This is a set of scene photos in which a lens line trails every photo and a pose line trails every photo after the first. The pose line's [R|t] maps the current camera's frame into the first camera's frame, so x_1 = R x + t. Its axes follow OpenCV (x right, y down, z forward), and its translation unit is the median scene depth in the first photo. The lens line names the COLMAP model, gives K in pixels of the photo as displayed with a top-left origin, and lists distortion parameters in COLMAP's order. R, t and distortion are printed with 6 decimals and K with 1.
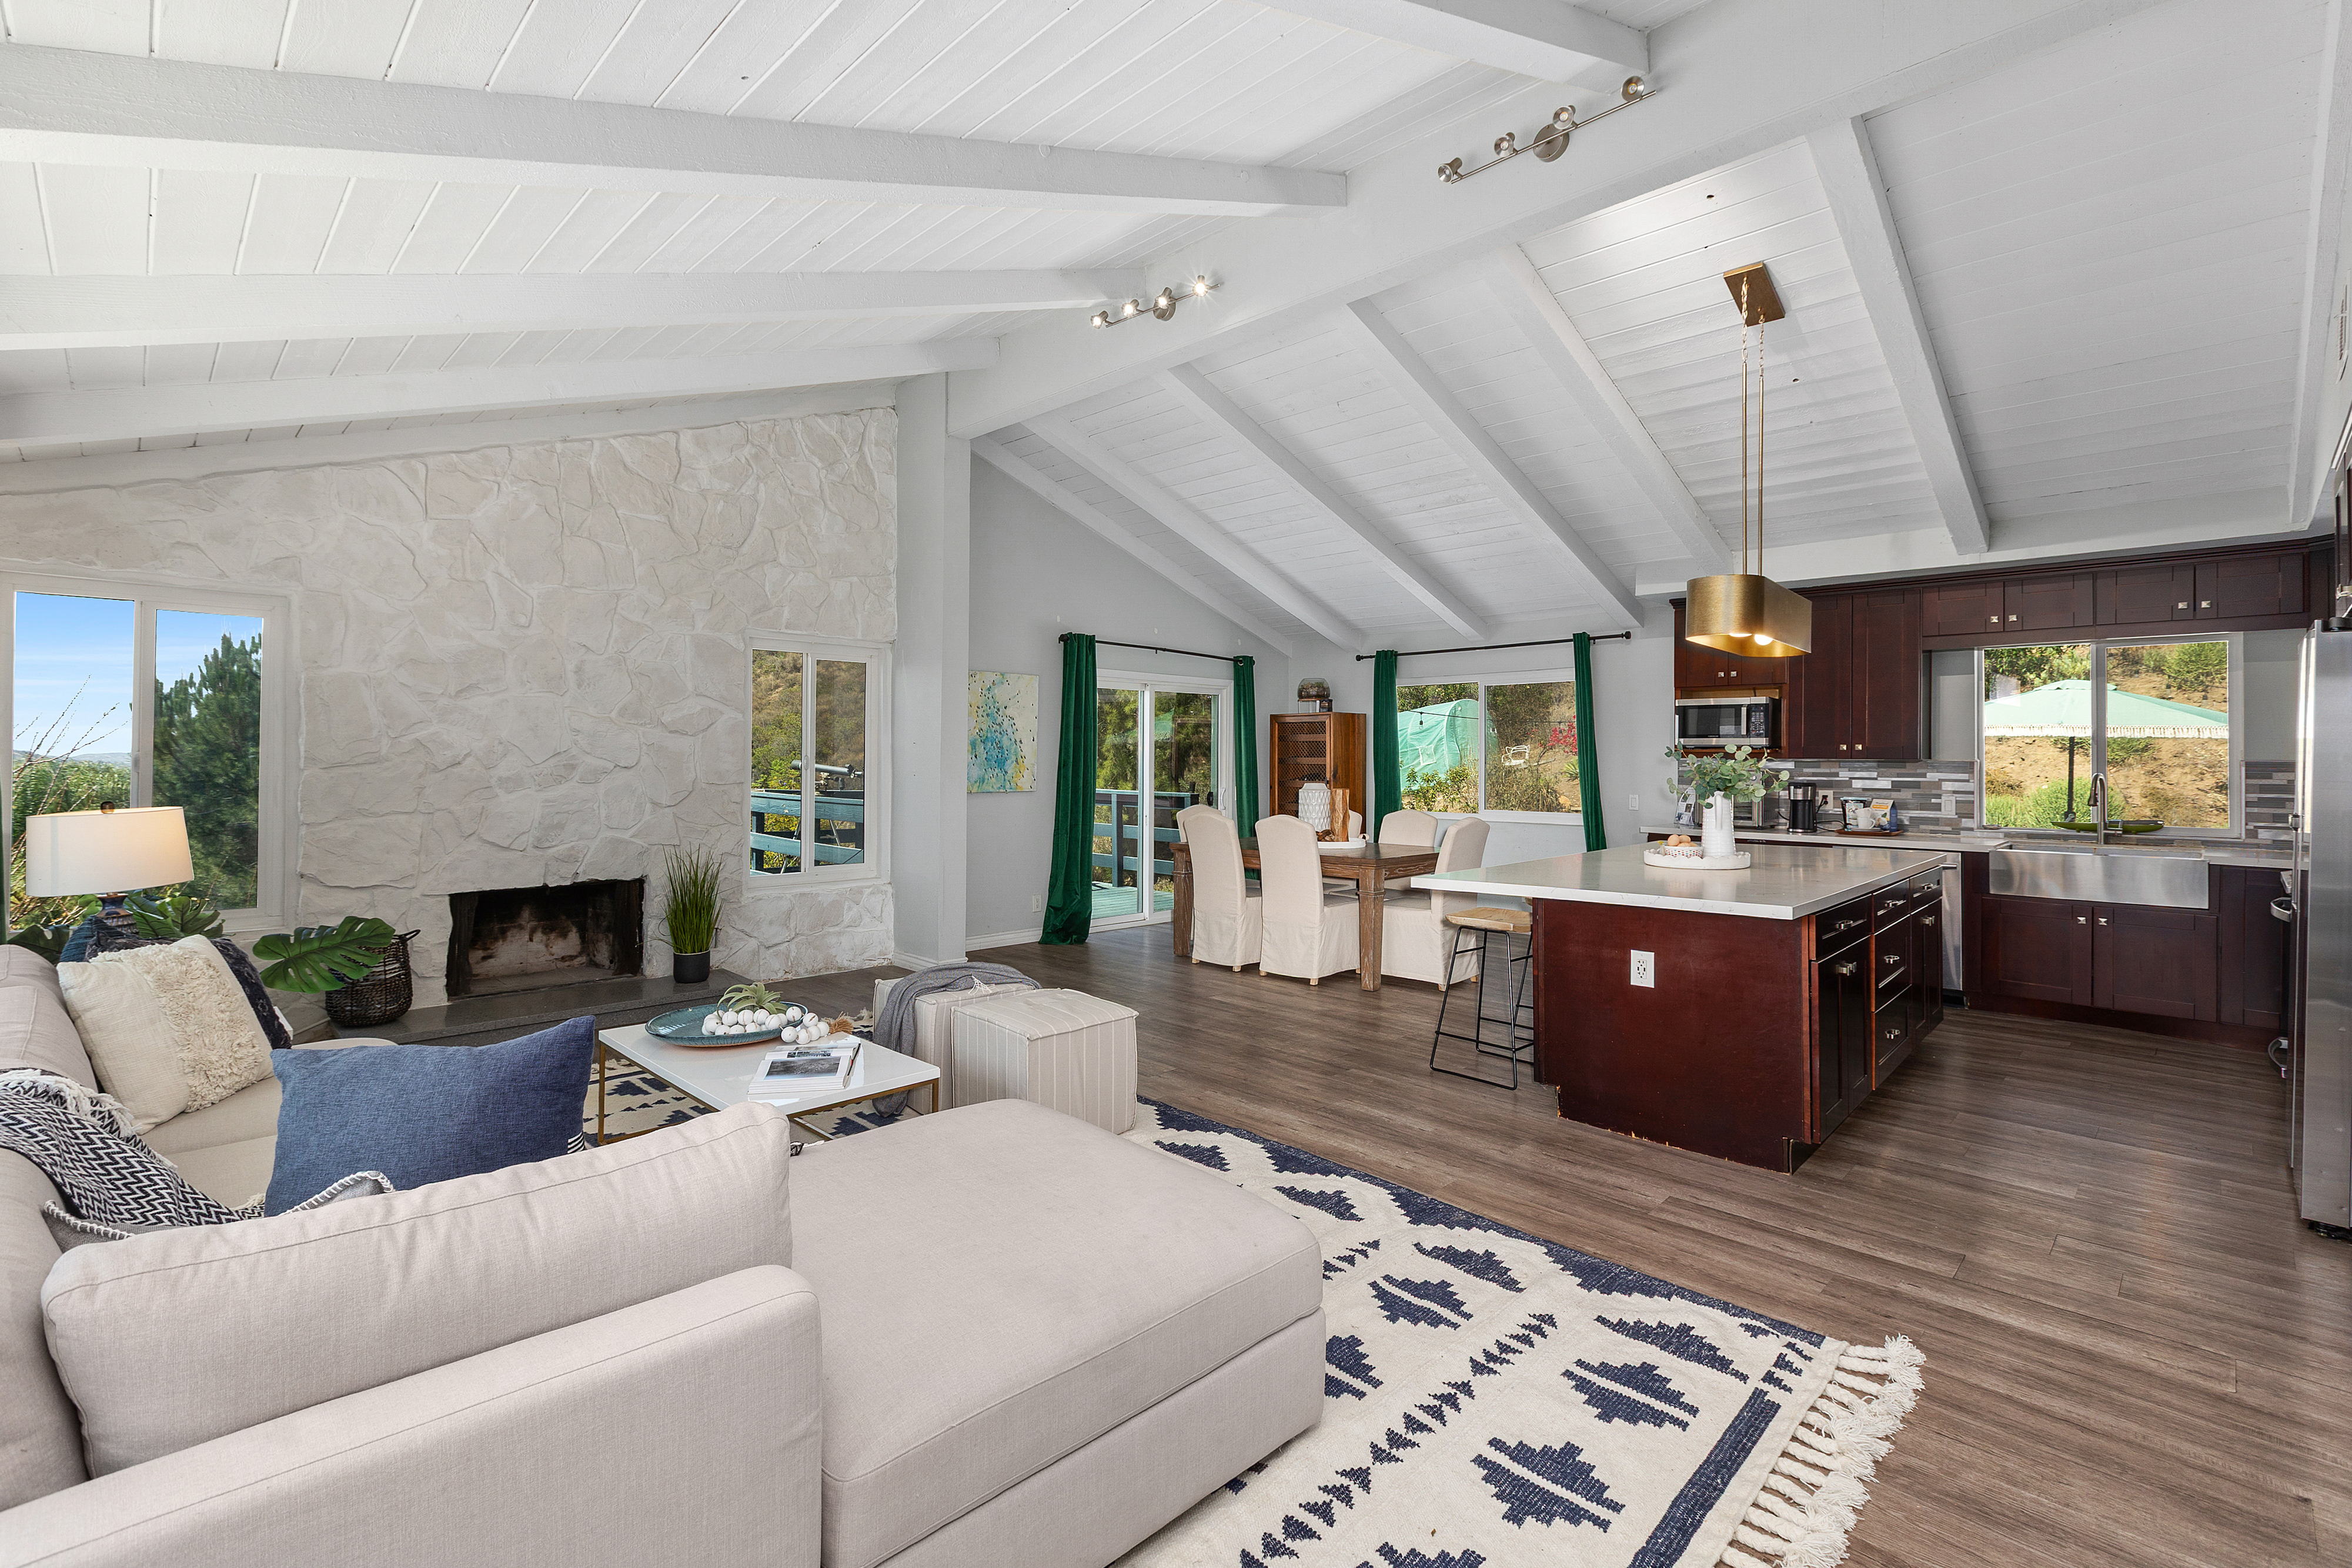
lens RADIAL K [[1048.0, 0, 1210.7], [0, 1048.0, 738.5], [0, 0, 1]] dist [0.001133, 0.000464]
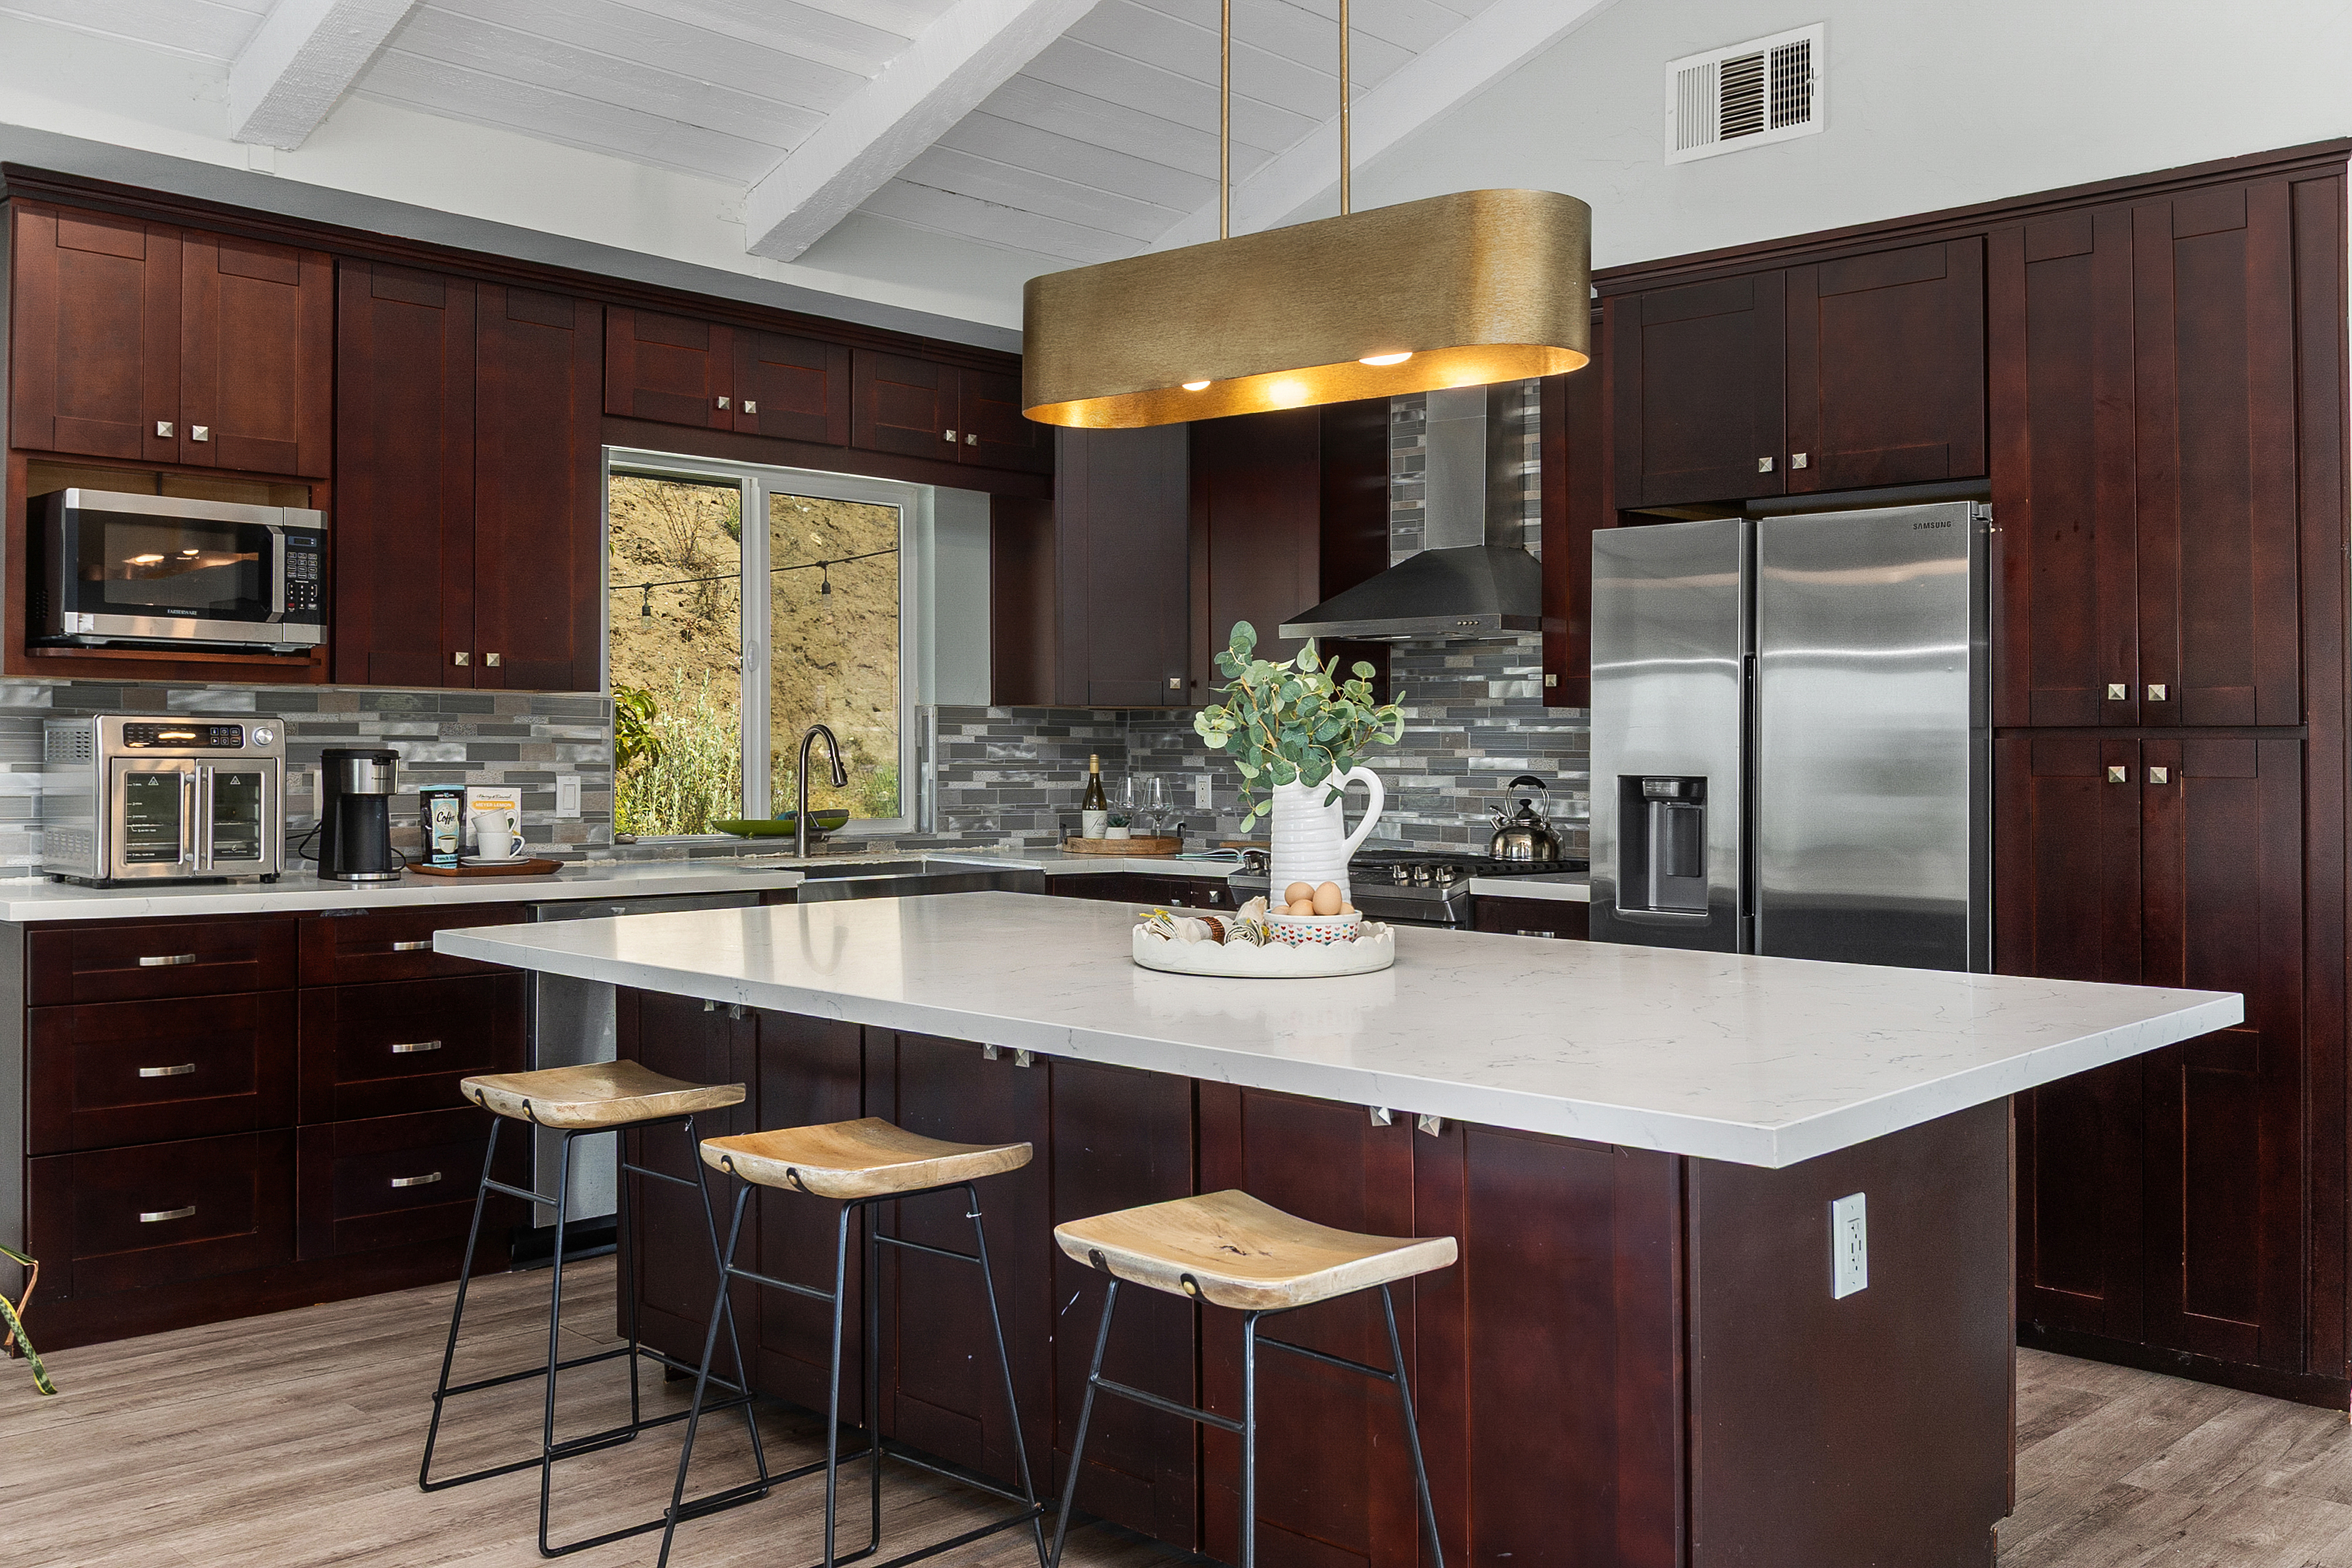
lens RADIAL K [[2111.9, 0, 1230.2], [0, 2111.9, 775.3], [0, 0, 1]] dist [0.034215, -0.001445]
pose [[0.003162, -0.020191, 0.999791, -0.236248], [-0.029911, 0.999347, 0.020276, 0.031185], [-0.999548, -0.029969, 0.002556, 0.806884]]
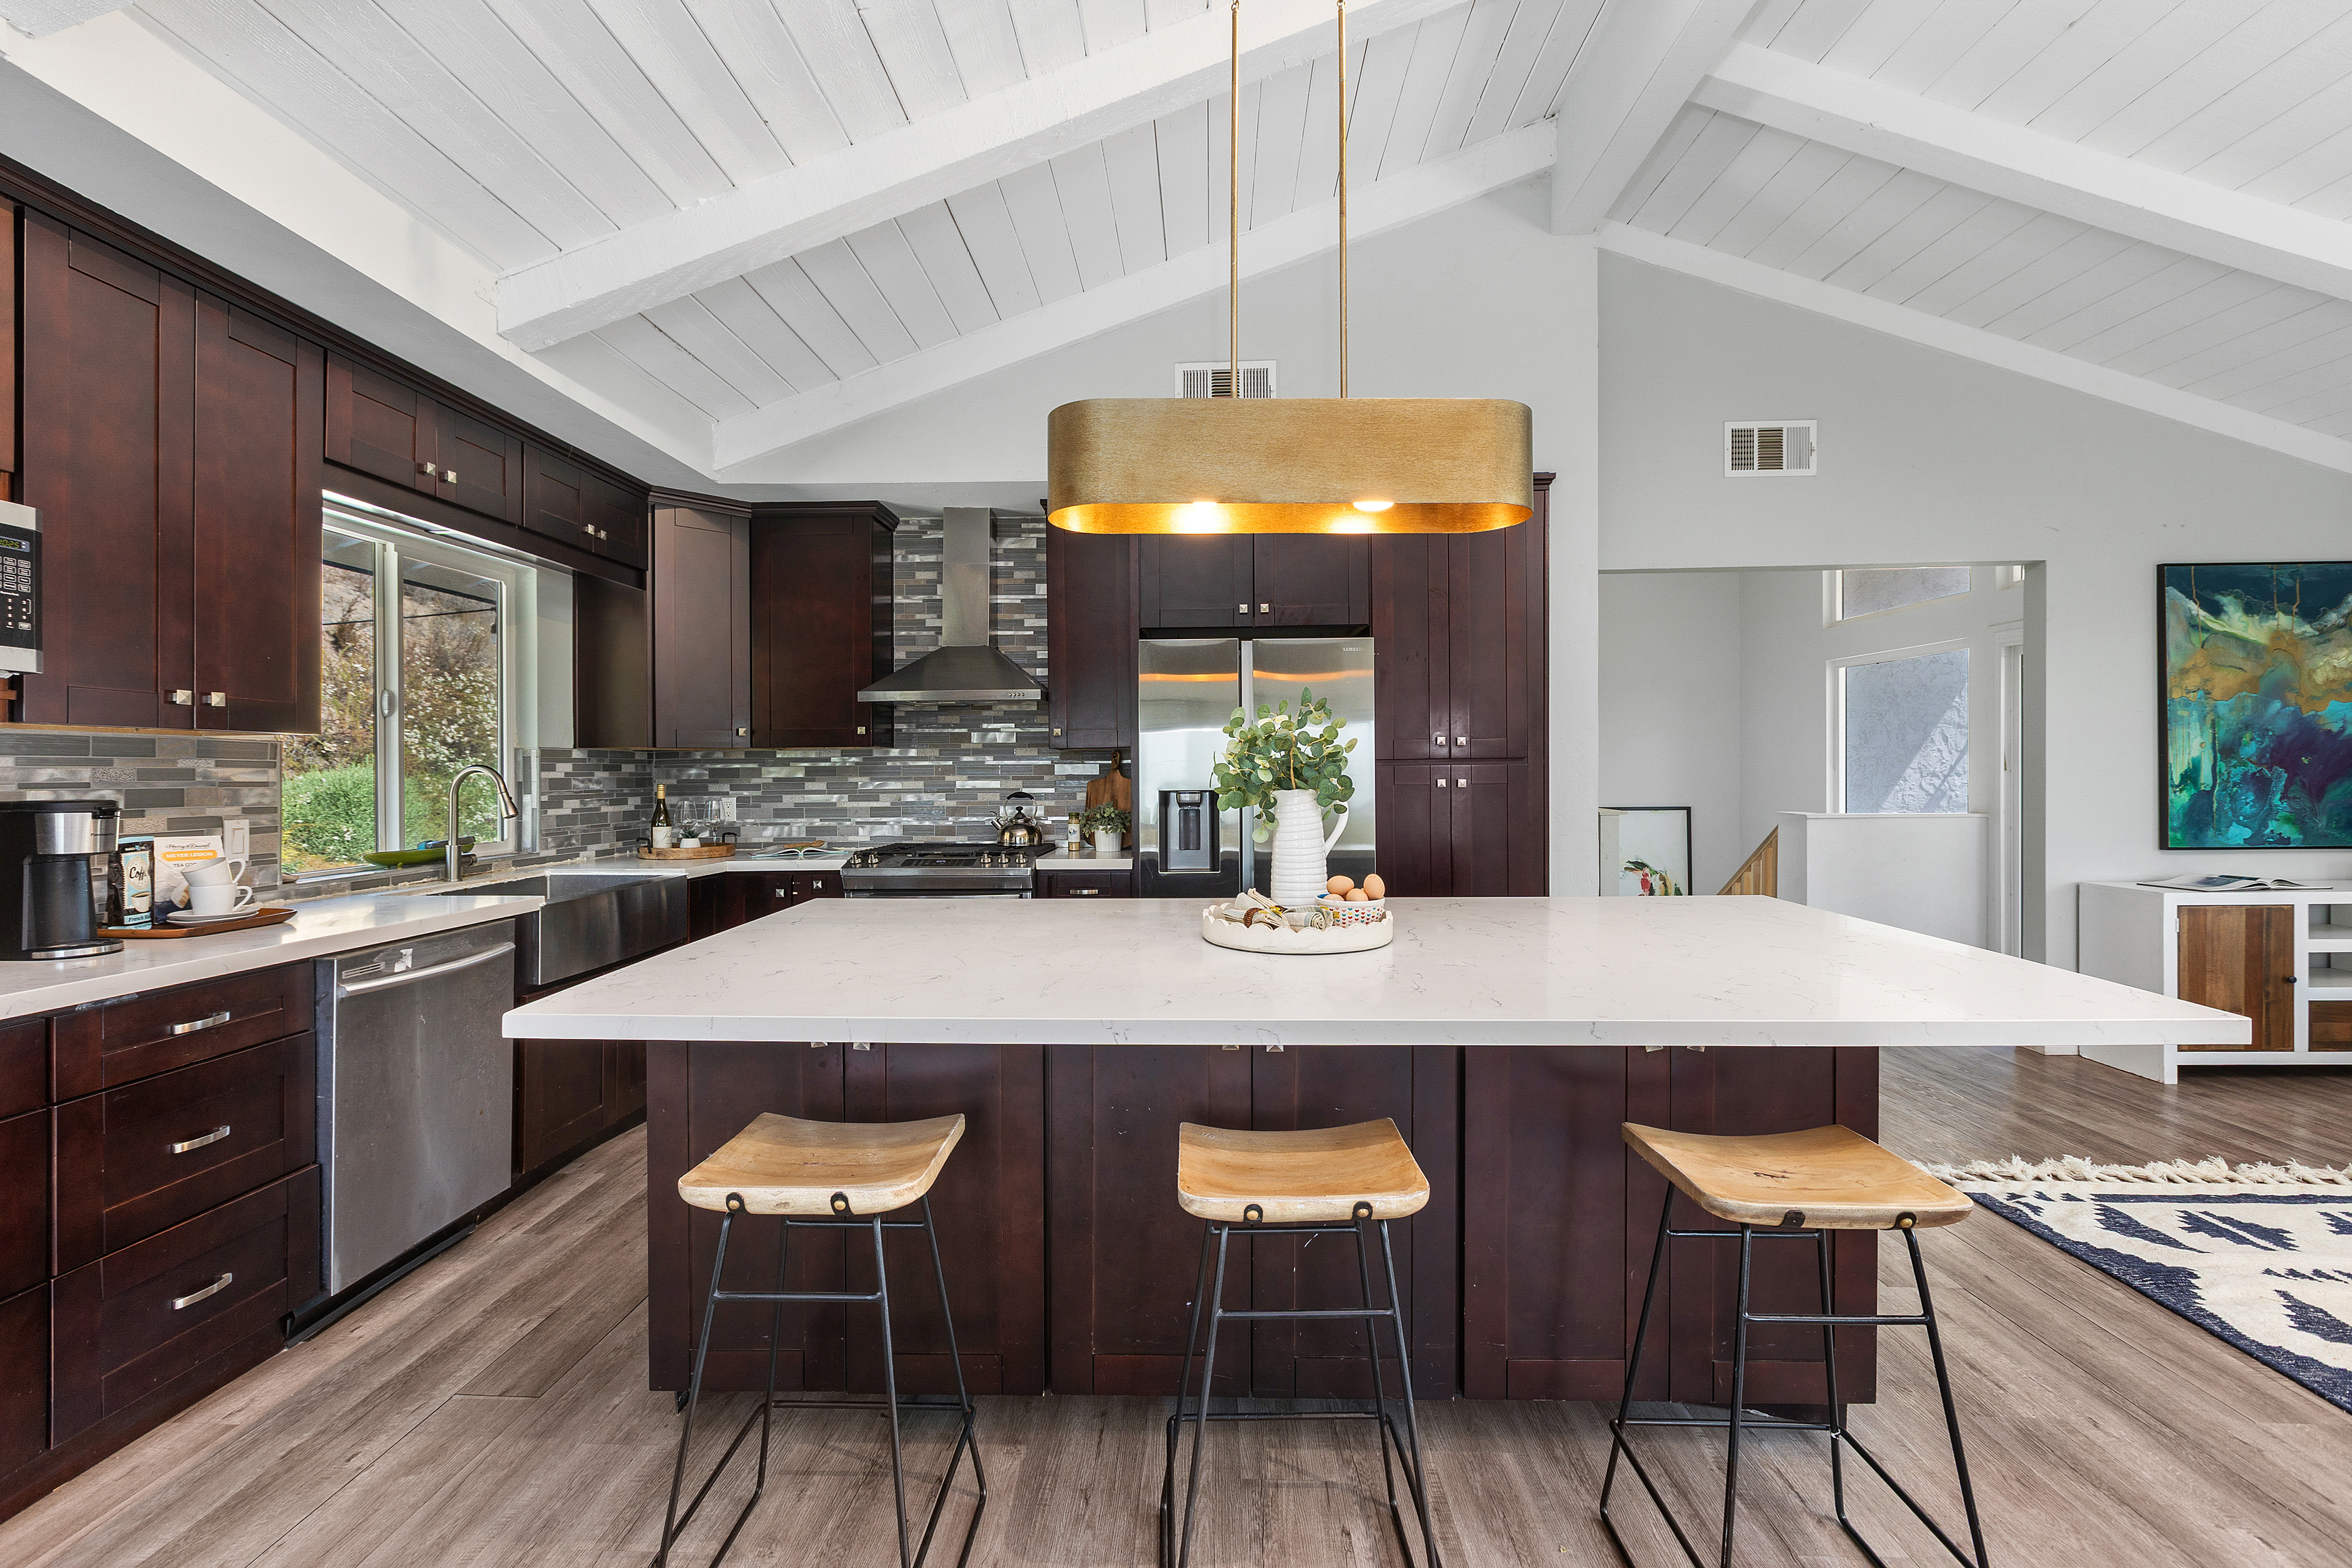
lens RADIAL K [[1046.2, 0, 1181.4], [0, 1046.2, 775.5], [0, 0, 1]] dist [-0.000833, 0.000770]
pose [[-0.662200, -0.007007, 0.749294, 0.119231], [-0.013752, 0.999902, -0.002803, 0.035978], [-0.749201, -0.012160, -0.662231, 1.125561]]
